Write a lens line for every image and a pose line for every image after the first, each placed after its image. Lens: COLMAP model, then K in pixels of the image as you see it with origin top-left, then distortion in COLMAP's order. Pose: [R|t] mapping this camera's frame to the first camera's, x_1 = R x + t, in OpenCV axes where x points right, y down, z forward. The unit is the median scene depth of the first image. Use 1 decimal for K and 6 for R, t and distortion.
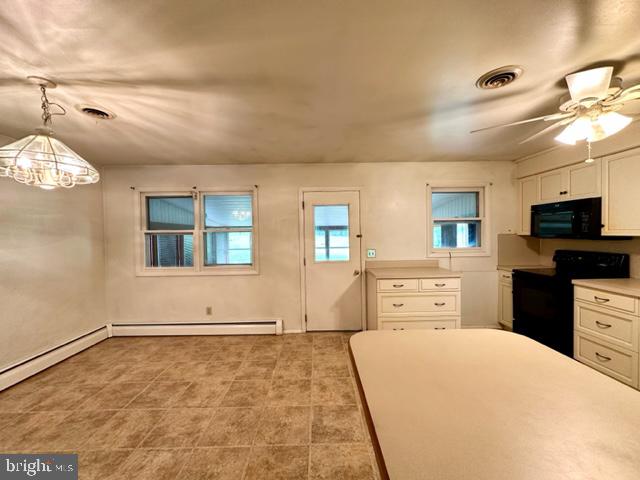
lens RADIAL K [[255.2, 0, 320.0], [0, 255.2, 240.0], [0, 0, 1]] dist [-0.001023, 0.000091]
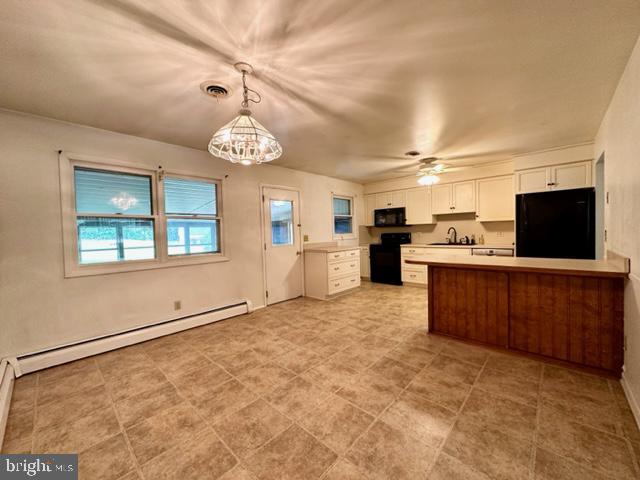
lens RADIAL K [[255.2, 0, 320.0], [0, 255.2, 240.0], [0, 0, 1]] dist [-0.001023, 0.000091]
pose [[0.688633, -0.026181, 0.724637, -0.929349], [0.035450, 0.999369, 0.002418, 0.077657], [-0.724243, 0.024023, 0.689126, 0.004619]]
